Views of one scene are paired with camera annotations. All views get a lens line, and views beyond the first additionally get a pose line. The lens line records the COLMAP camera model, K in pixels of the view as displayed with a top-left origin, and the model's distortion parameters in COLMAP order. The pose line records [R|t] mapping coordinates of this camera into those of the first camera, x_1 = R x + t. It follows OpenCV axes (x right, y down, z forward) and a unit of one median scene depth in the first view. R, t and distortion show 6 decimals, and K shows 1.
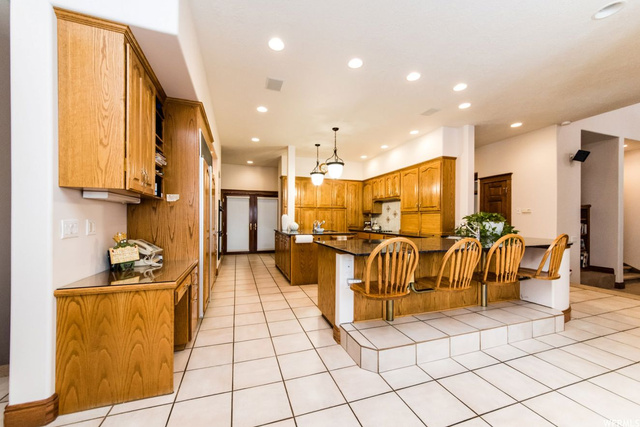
lens RADIAL K [[230.2, 0, 279.8], [0, 230.2, 220.4], [0, 0, 1]] dist [-0.003532, 0.000038]
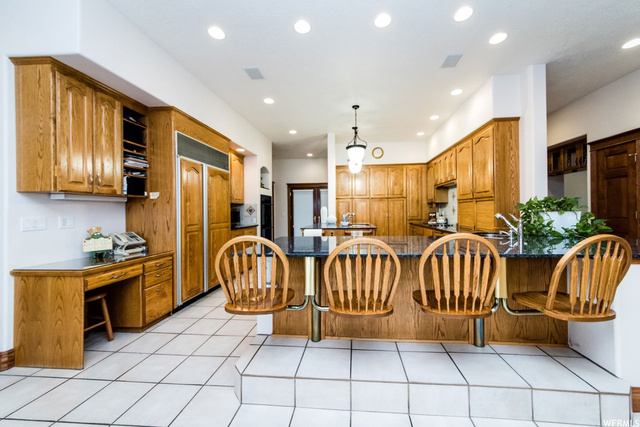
lens RADIAL K [[226.6, 0, 308.3], [0, 226.6, 211.7], [0, 0, 1]] dist [-0.001891, -0.000066]
pose [[0.933385, -0.017073, -0.358469, 0.442439], [0.015008, 0.999851, -0.008542, 0.001461], [0.358561, 0.002594, 0.933503, 0.162546]]
